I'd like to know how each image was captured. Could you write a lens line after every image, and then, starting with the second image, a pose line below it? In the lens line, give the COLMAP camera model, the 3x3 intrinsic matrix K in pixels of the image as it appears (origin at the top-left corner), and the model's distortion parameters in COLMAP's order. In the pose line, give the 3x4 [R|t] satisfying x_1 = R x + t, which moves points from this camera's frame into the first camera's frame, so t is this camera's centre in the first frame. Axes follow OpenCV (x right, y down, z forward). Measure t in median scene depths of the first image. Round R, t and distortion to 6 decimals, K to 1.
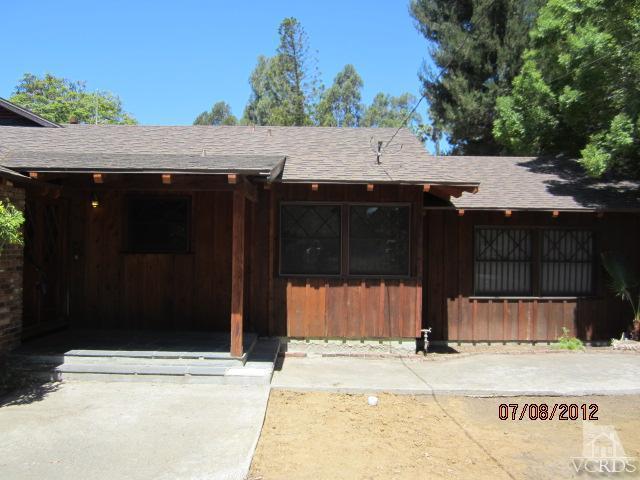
lens RADIAL K [[525.3, 0, 320.1], [0, 525.3, 240.7], [0, 0, 1]] dist [-0.040676, -0.006103]
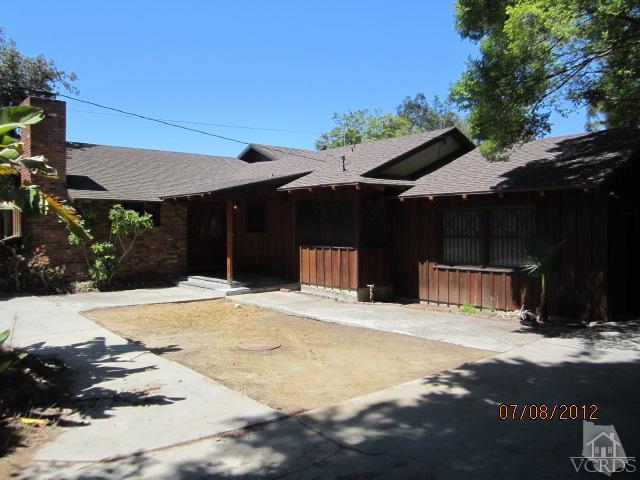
lens RADIAL K [[525.3, 0, 320.1], [0, 525.3, 239.1], [0, 0, 1]] dist [-0.040676, -0.006103]
pose [[0.644108, 0.004078, -0.764924, 1.151236], [0.015760, 0.999703, 0.018601, 0.016684], [0.764772, -0.024037, 0.643852, -0.013871]]
